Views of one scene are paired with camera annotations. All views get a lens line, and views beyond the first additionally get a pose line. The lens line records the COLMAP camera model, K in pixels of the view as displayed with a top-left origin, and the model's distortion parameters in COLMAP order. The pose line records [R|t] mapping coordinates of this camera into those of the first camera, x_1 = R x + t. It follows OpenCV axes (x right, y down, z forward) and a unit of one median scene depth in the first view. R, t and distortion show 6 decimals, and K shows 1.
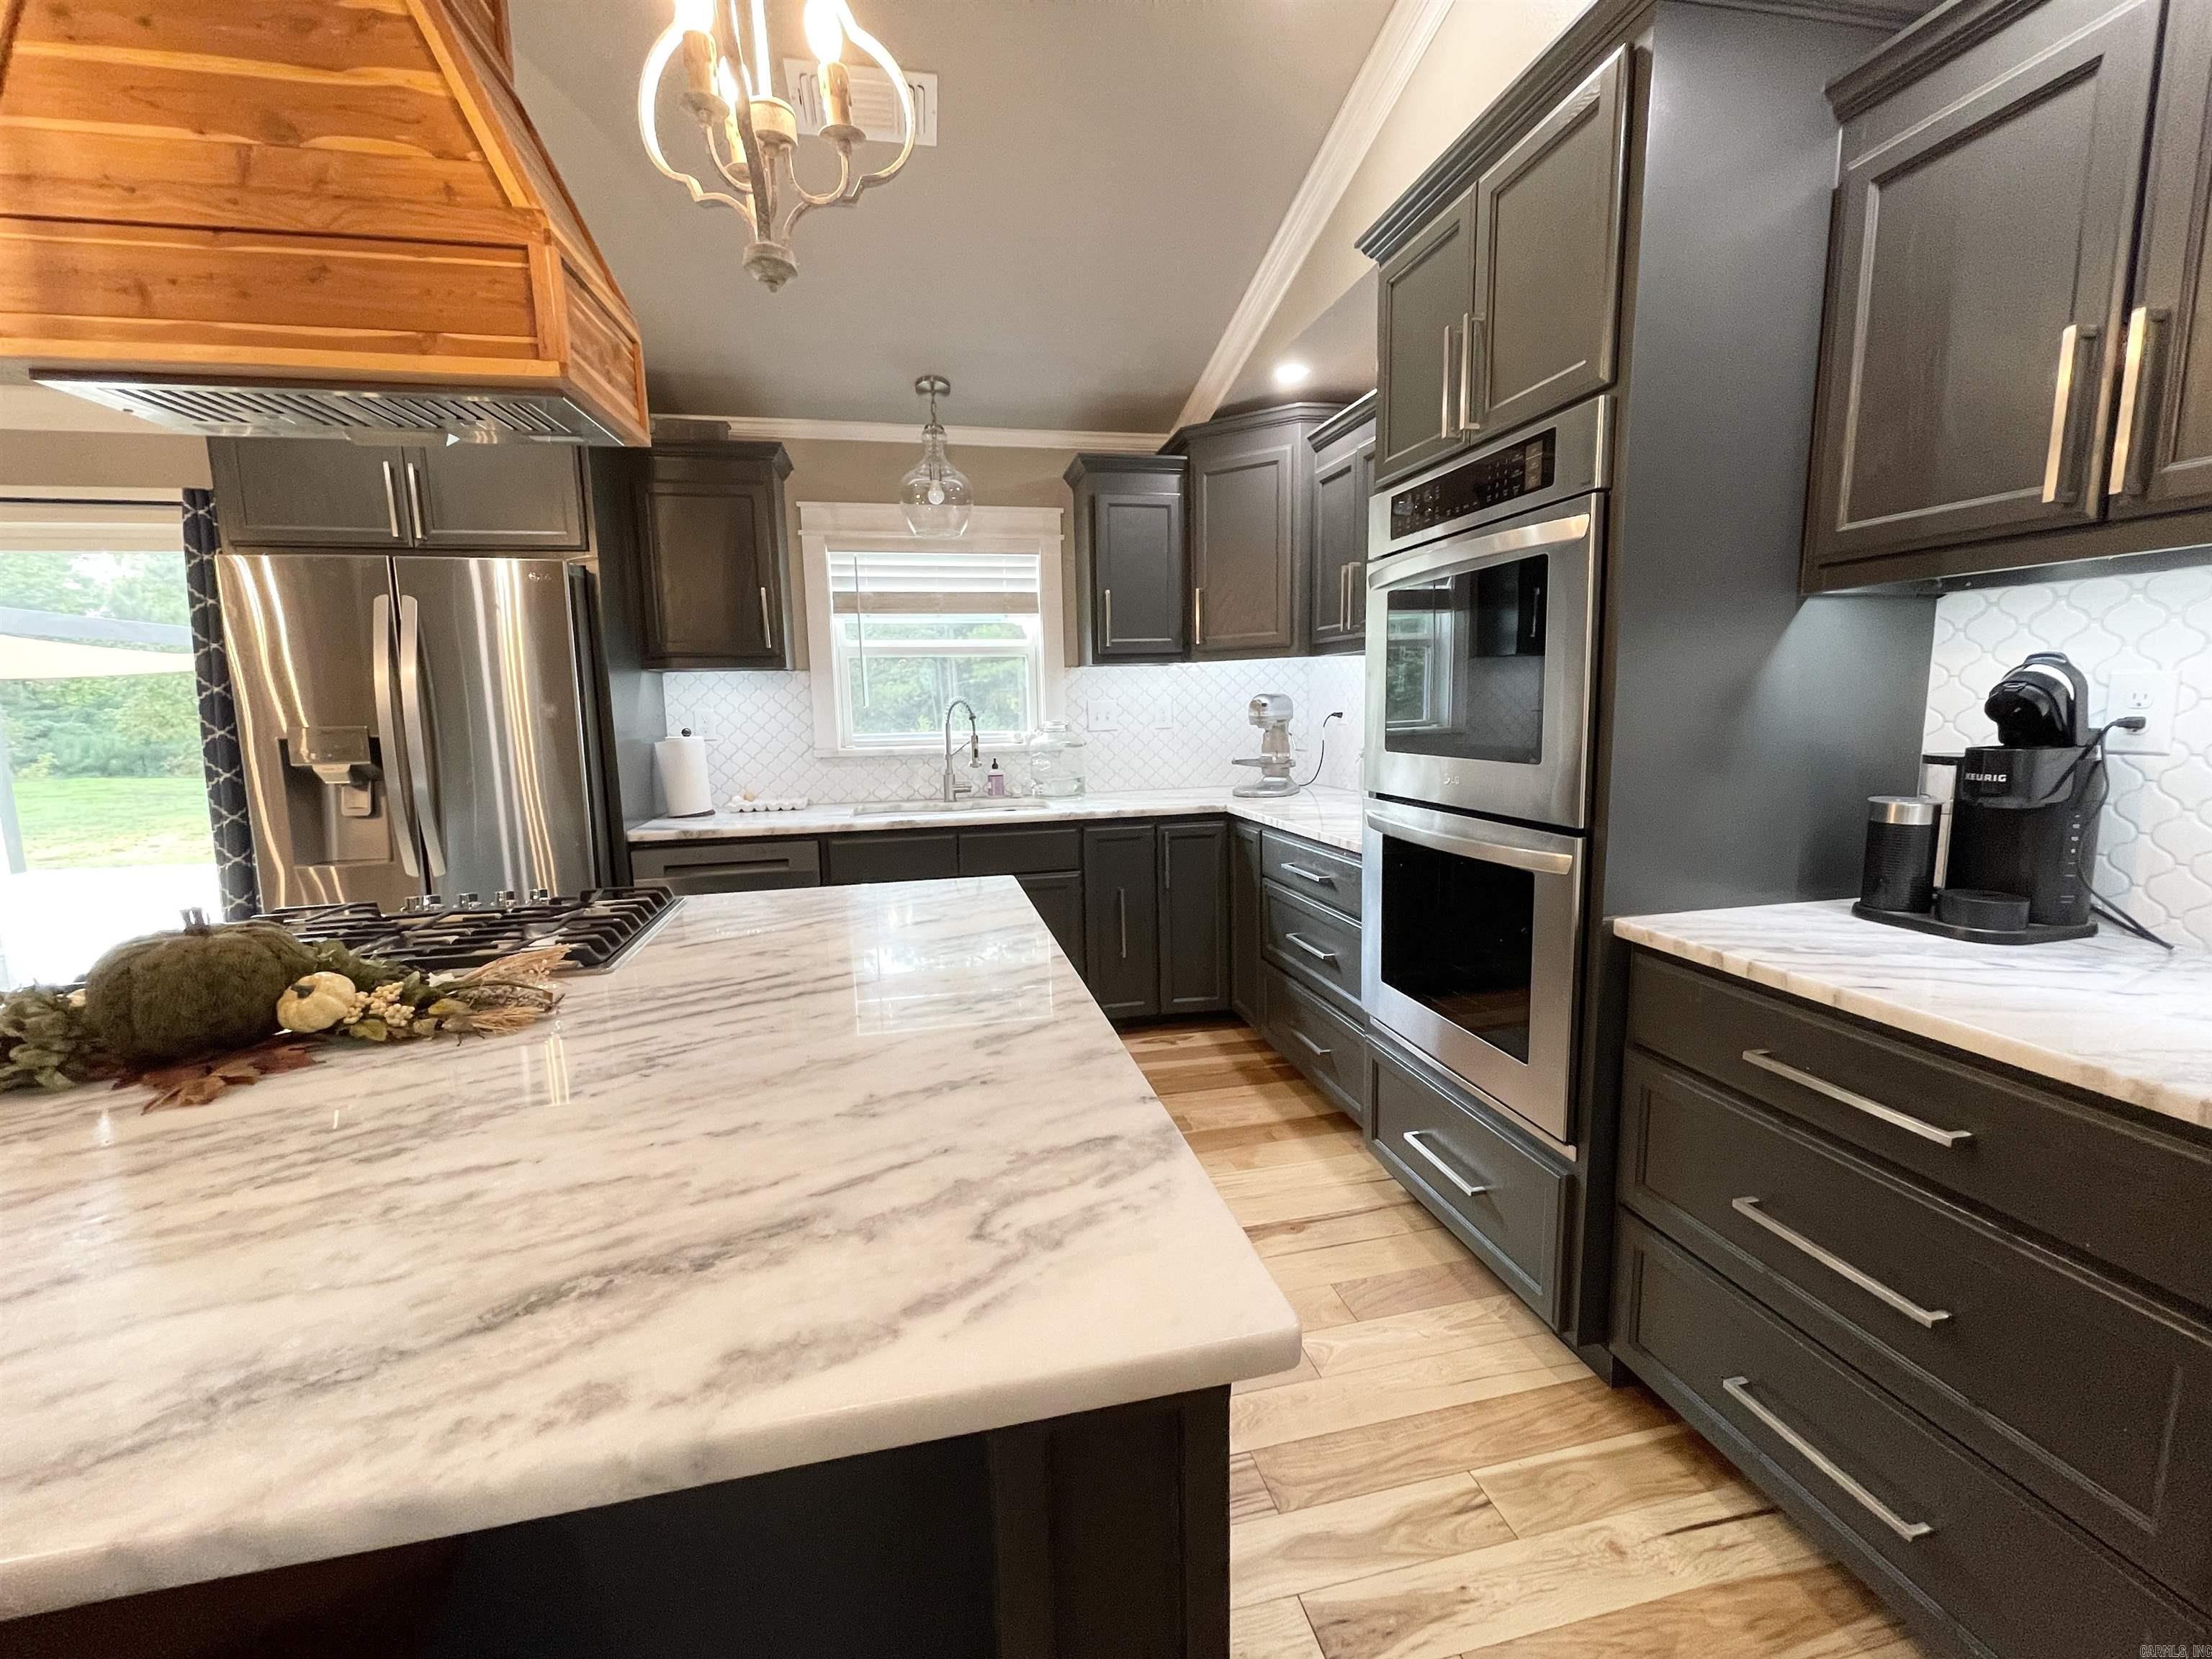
lens RADIAL K [[885.6, 0, 1096.8], [0, 885.6, 820.5], [0, 0, 1]] dist [-0.001968, -0.000329]
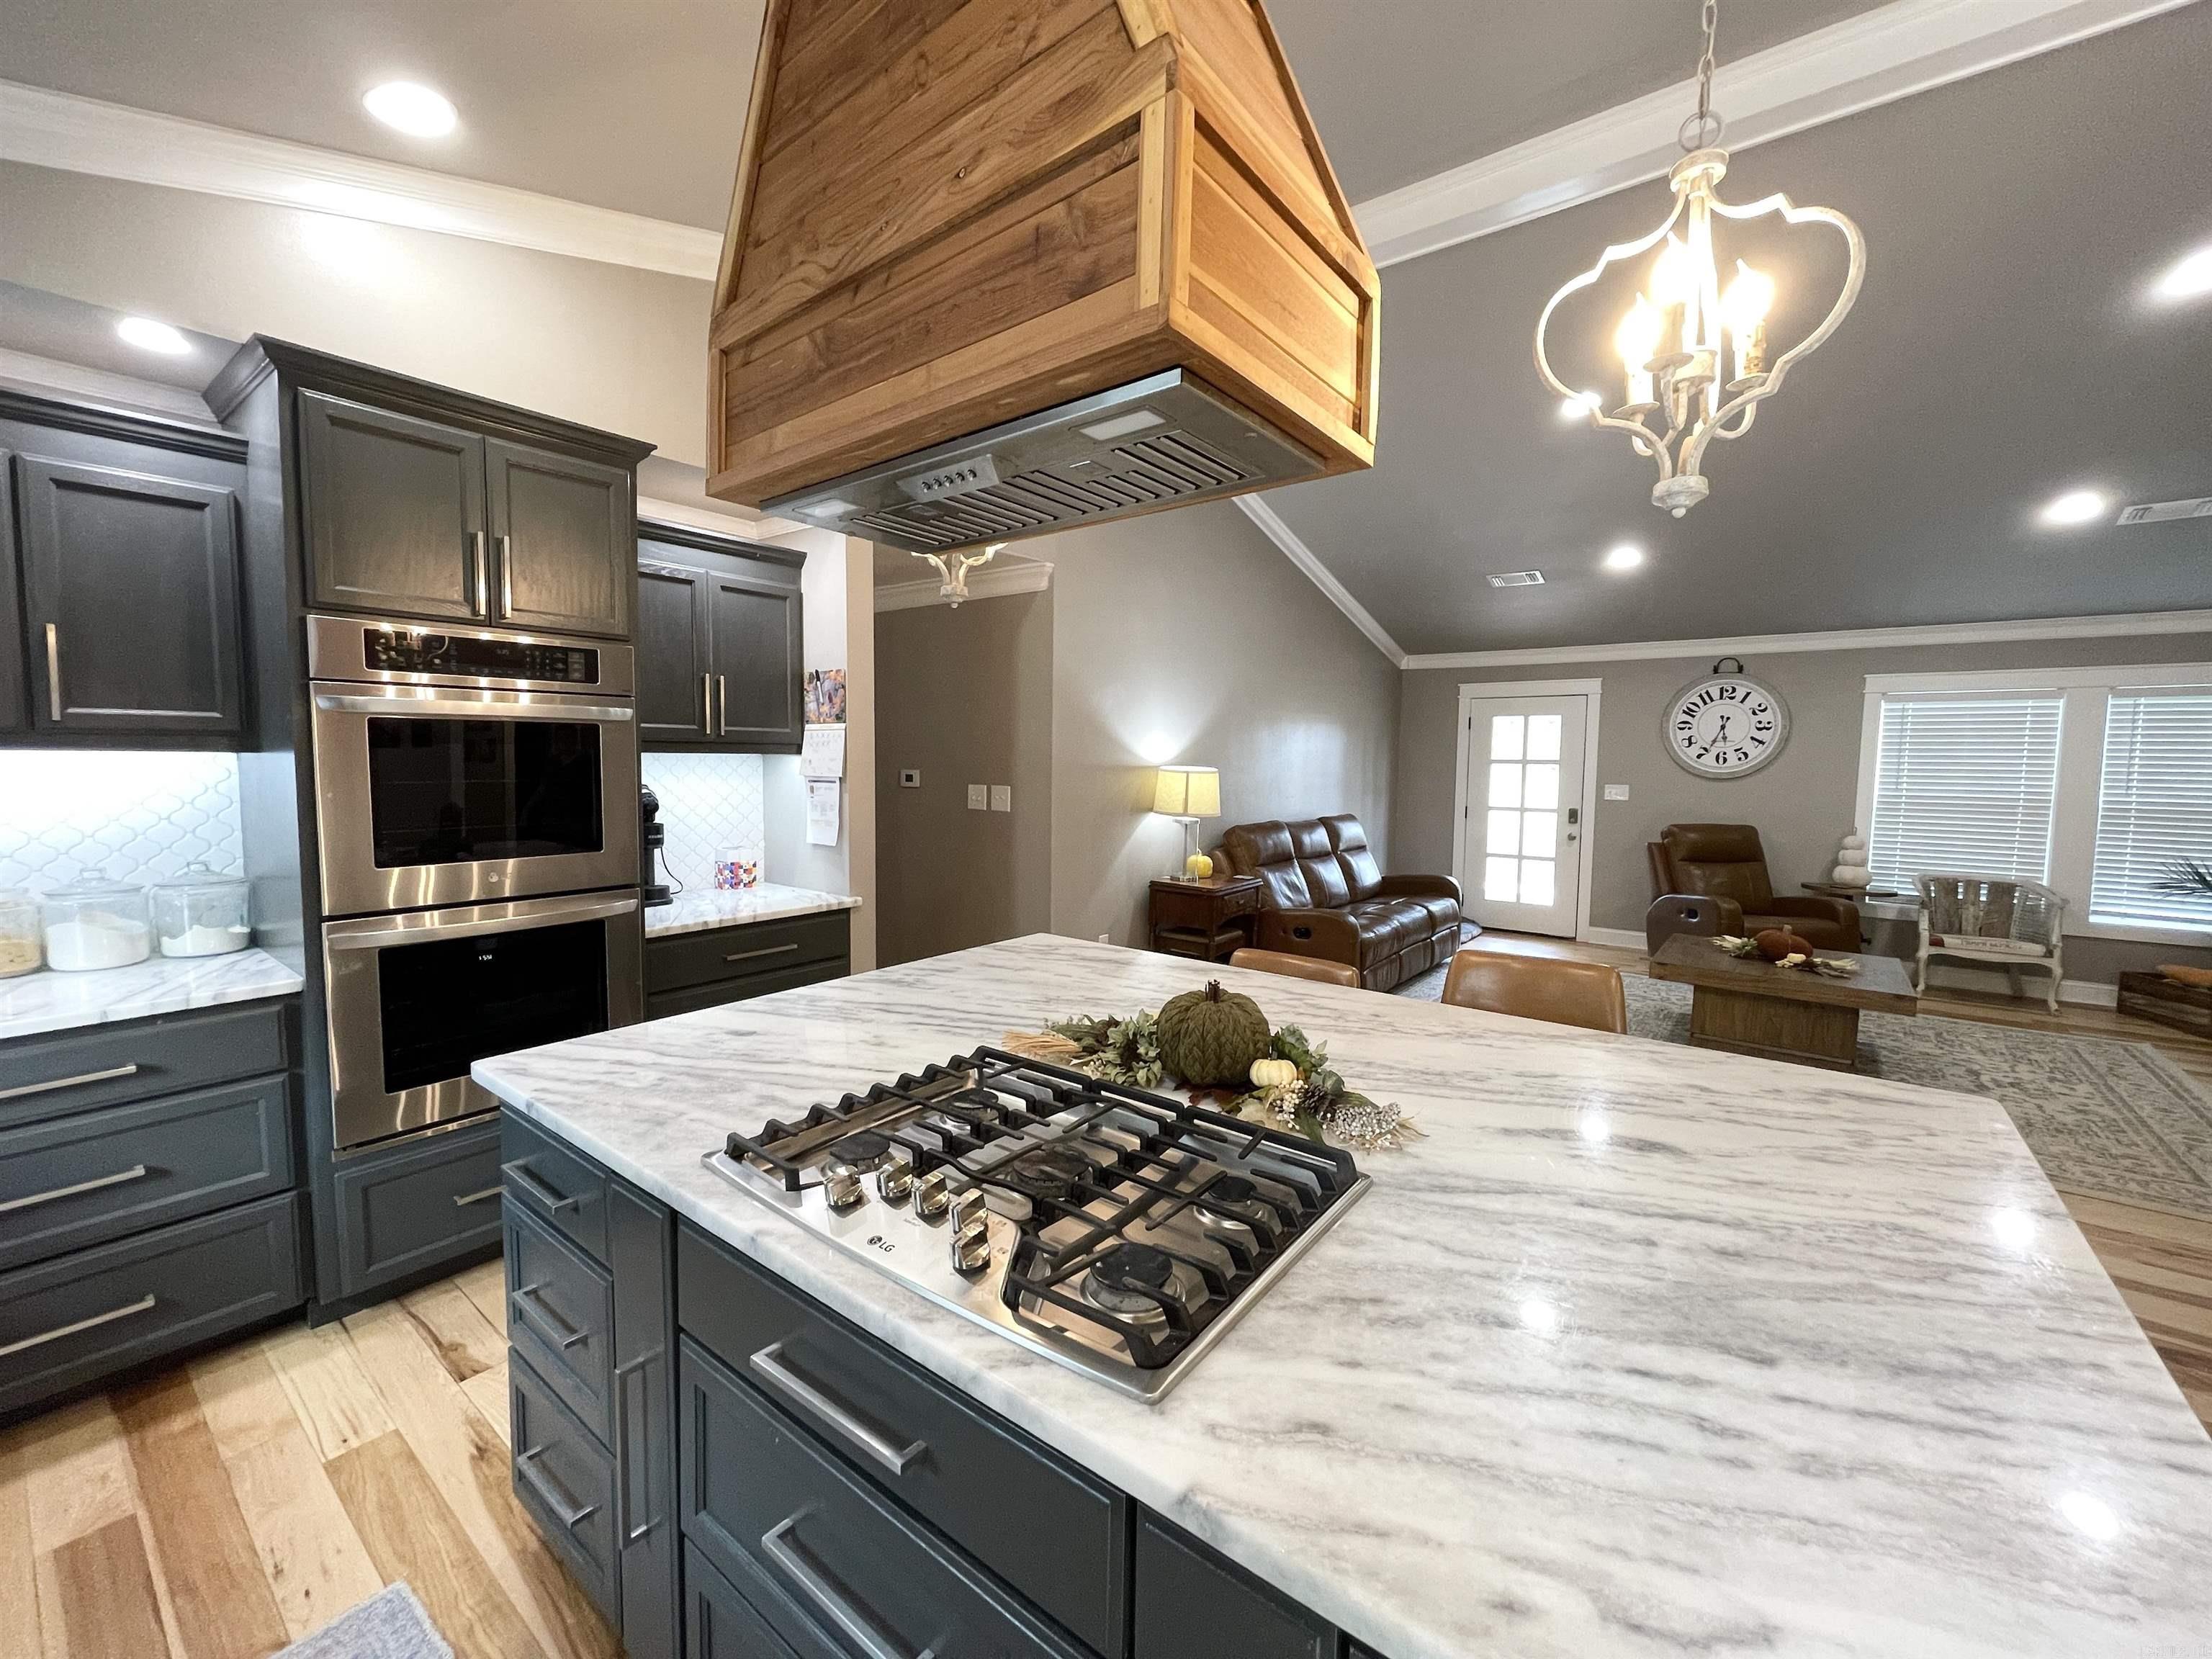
lens RADIAL K [[885.6, 0, 1096.8], [0, 885.6, 820.5], [0, 0, 1]] dist [-0.001968, -0.000329]
pose [[-0.642591, -0.044681, 0.764906, -0.659484], [0.104653, 0.983824, 0.145386, -0.129726], [-0.759029, 0.173474, -0.627520, 0.661686]]
